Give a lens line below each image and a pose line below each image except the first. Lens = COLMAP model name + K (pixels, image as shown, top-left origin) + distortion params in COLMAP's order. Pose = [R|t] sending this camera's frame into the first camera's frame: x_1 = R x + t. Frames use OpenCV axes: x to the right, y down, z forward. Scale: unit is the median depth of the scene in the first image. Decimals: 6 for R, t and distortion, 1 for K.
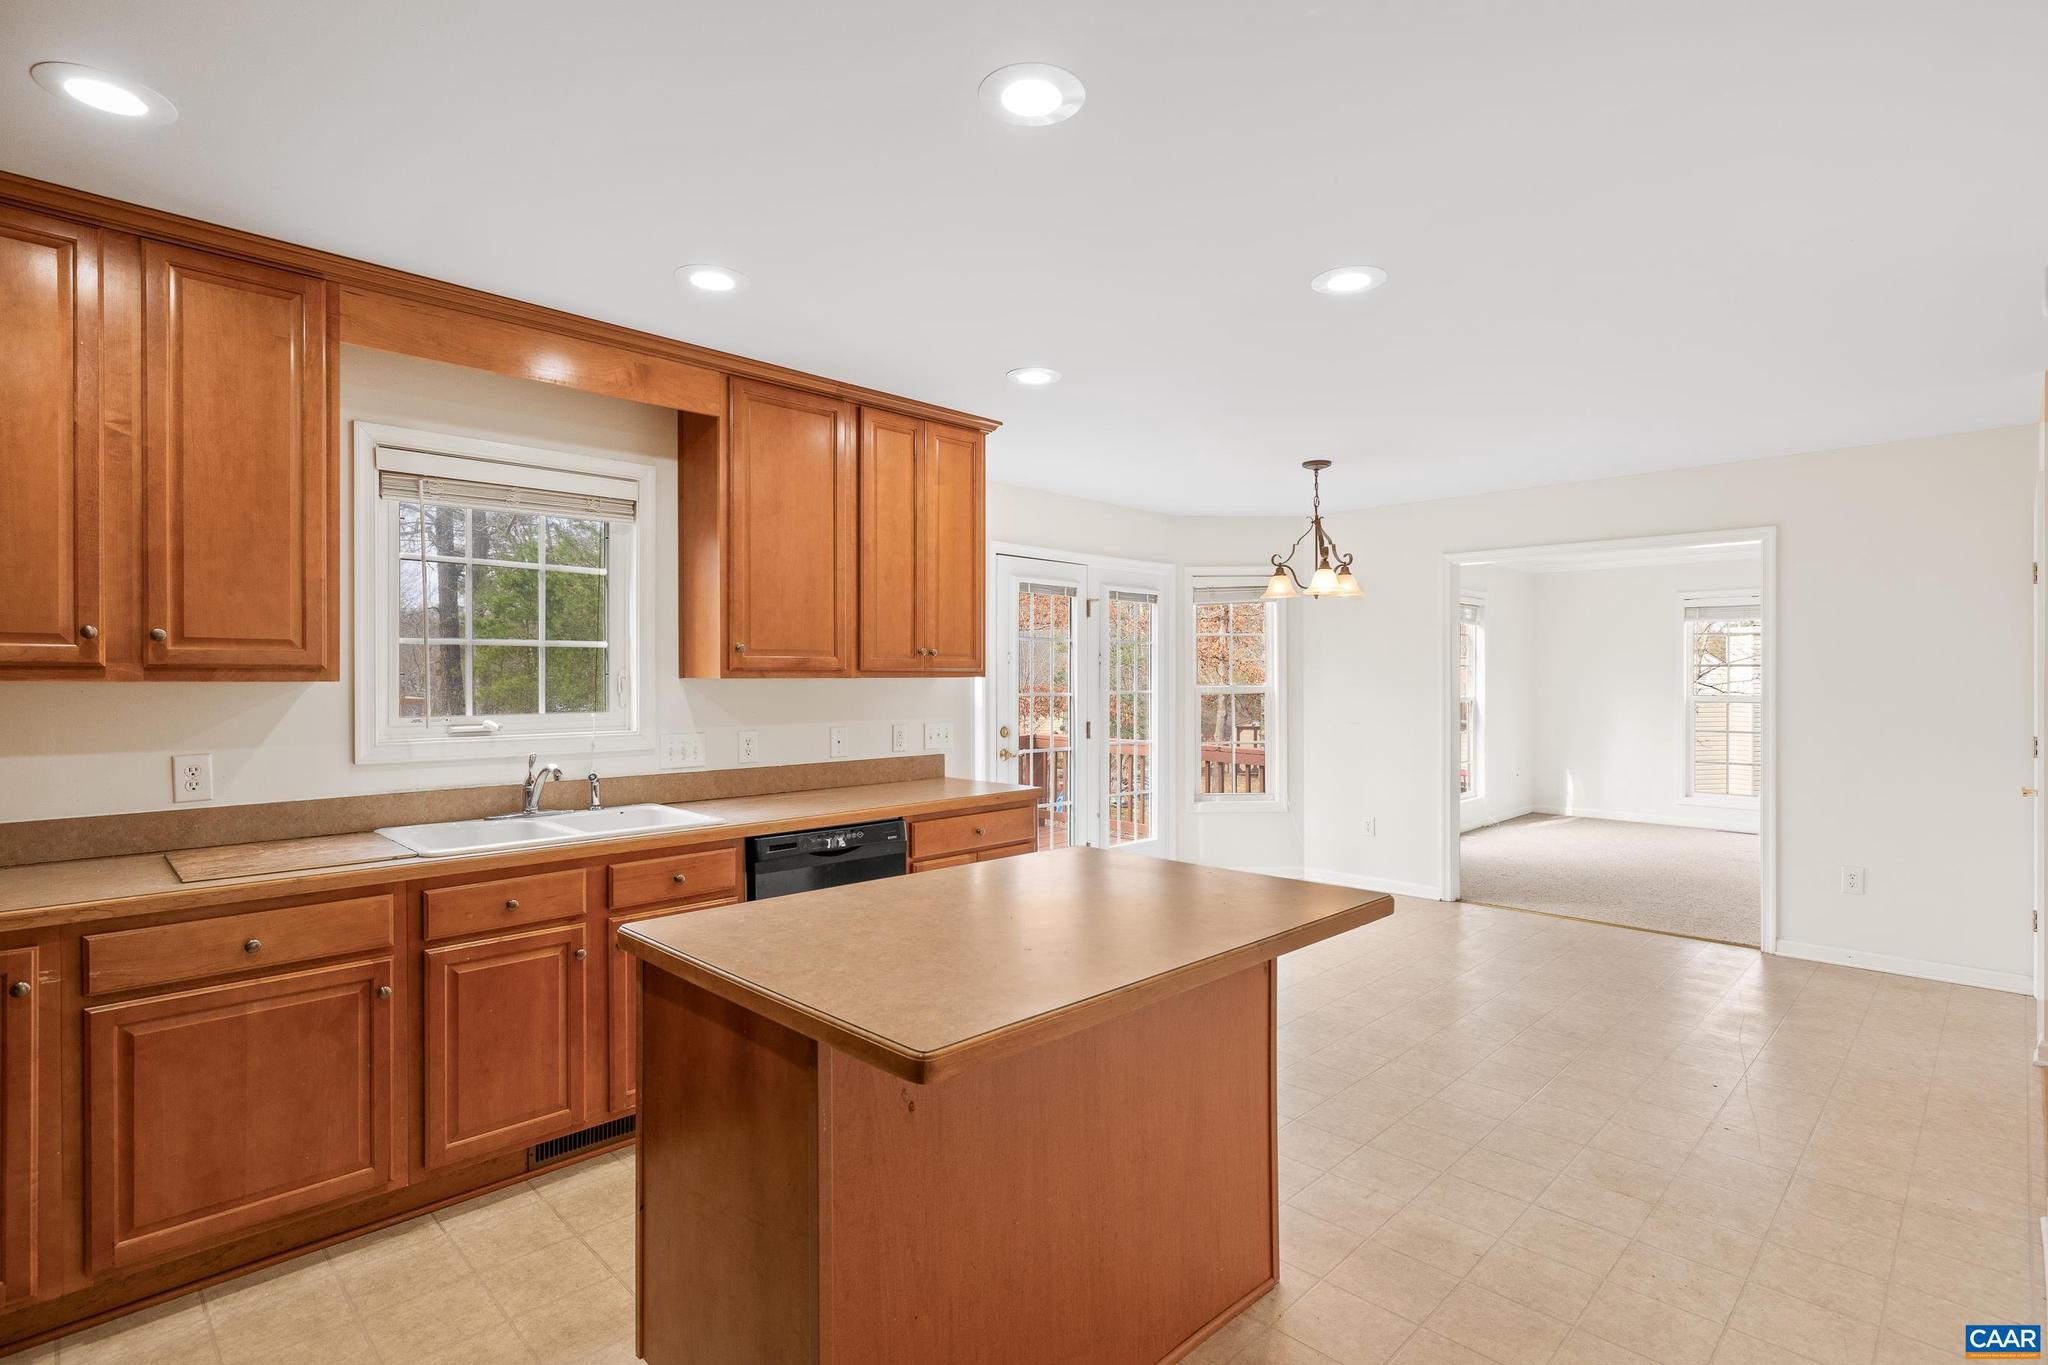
lens RADIAL K [[996.5, 0, 1025.4], [0, 996.5, 681.1], [0, 0, 1]] dist [-0.003234, -0.000269]
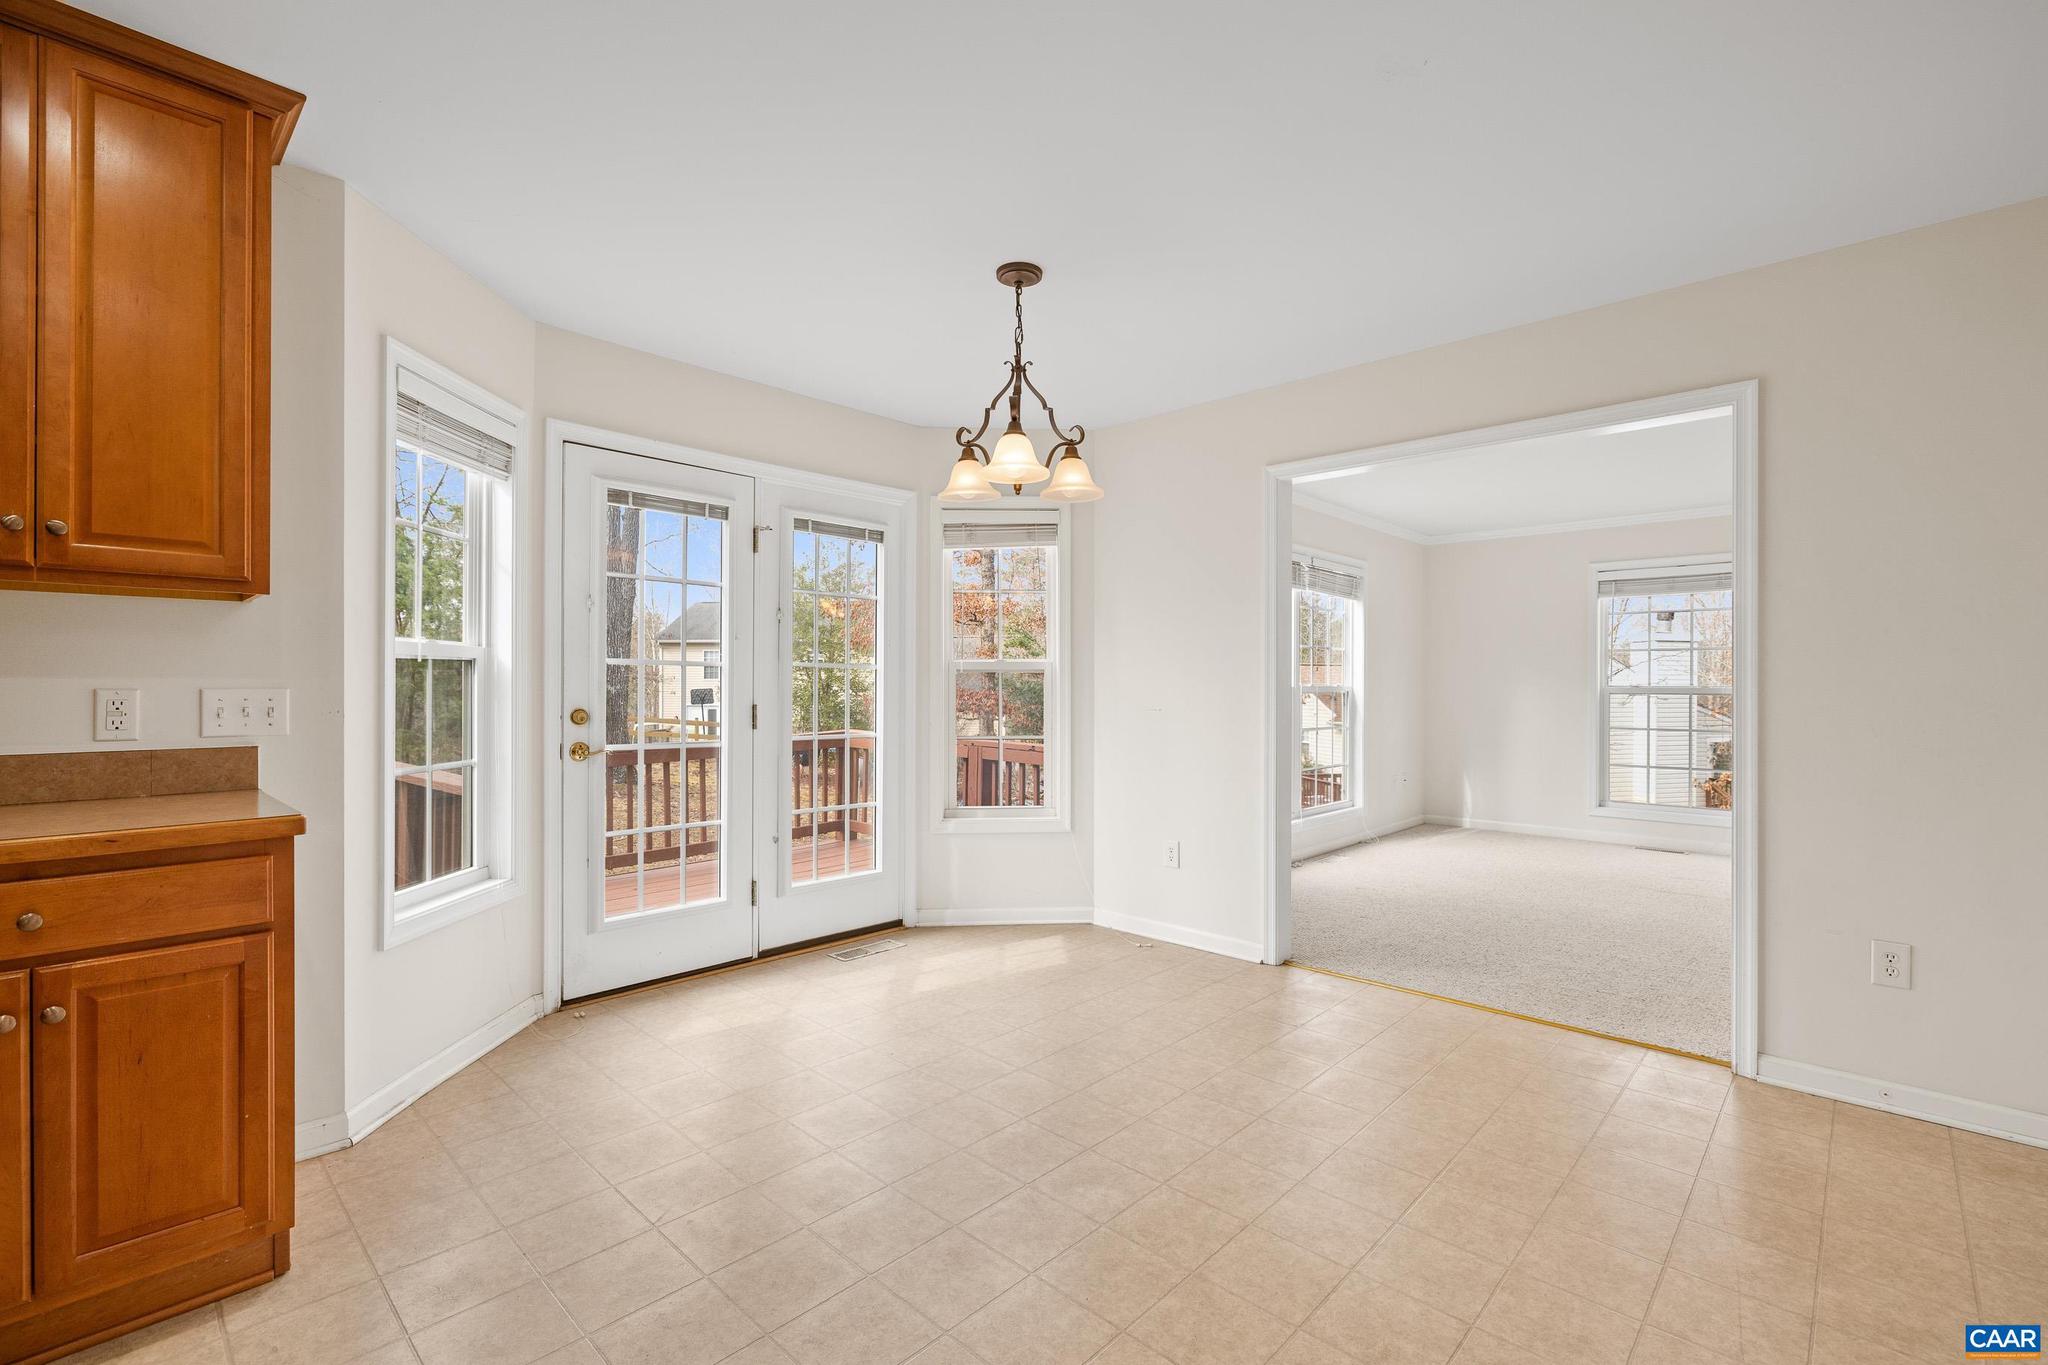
lens RADIAL K [[905.5, 0, 1027.9], [0, 905.5, 688.3], [0, 0, 1]] dist [-0.004437, -0.000437]
pose [[0.999551, 0.003730, 0.029747, 0.259851], [-0.003638, 0.999988, -0.003142, 0.034383], [-0.029758, 0.003033, 0.999553, 0.412191]]
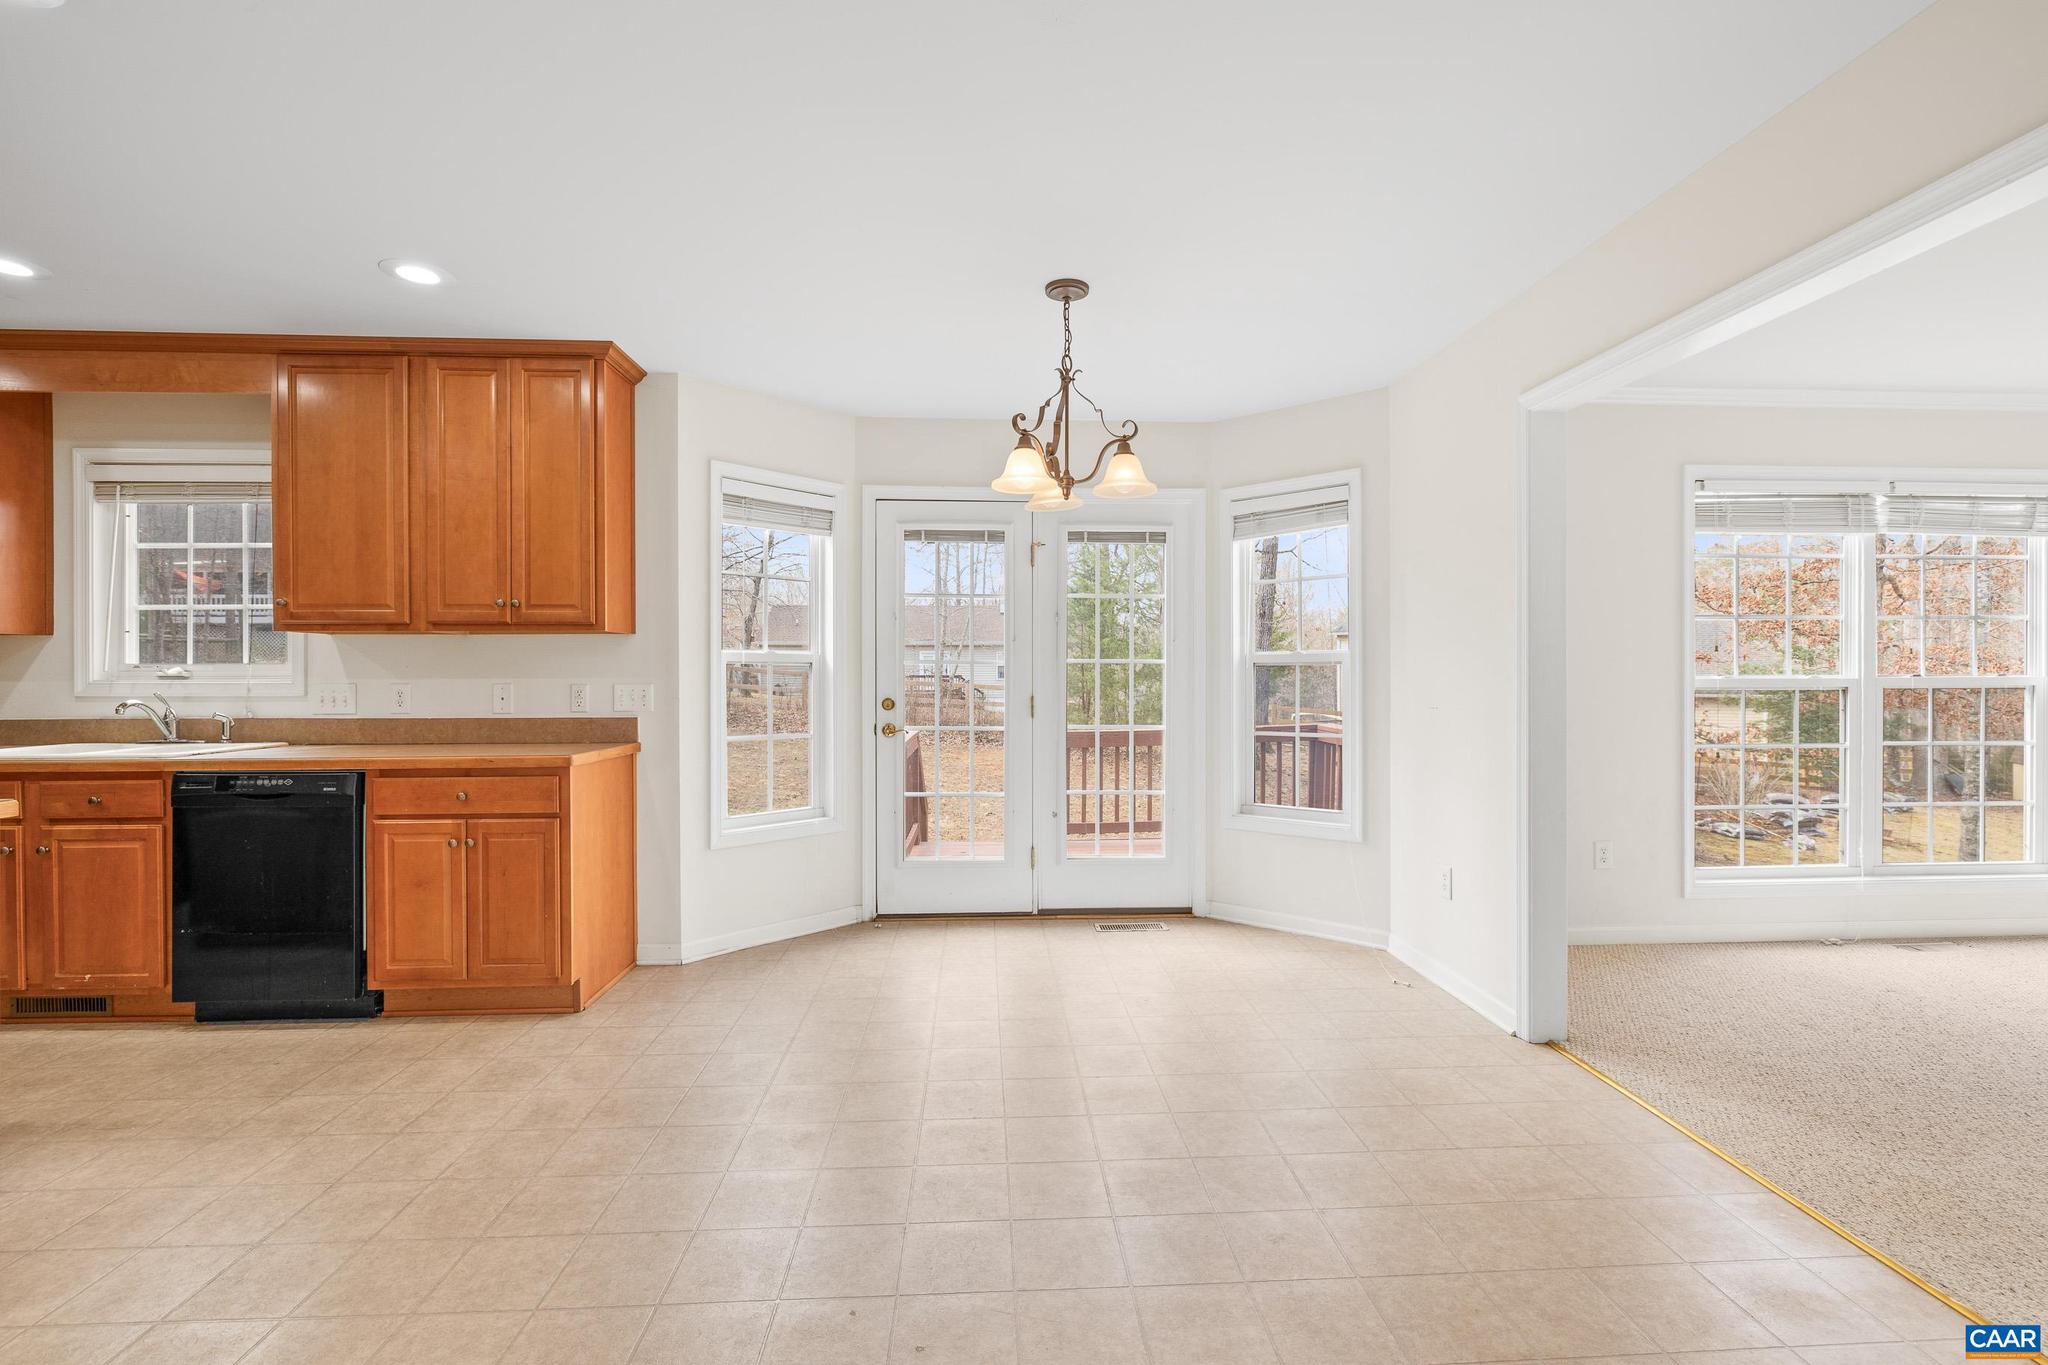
lens RADIAL K [[905.5, 0, 1026.8], [0, 905.5, 677.9], [0, 0, 1]] dist [-0.004437, -0.000437]
pose [[0.743880, -0.000415, -0.668313, 0.610170], [-0.002392, 0.999992, -0.003284, 0.031462], [0.668309, 0.004042, 0.743873, 0.506506]]
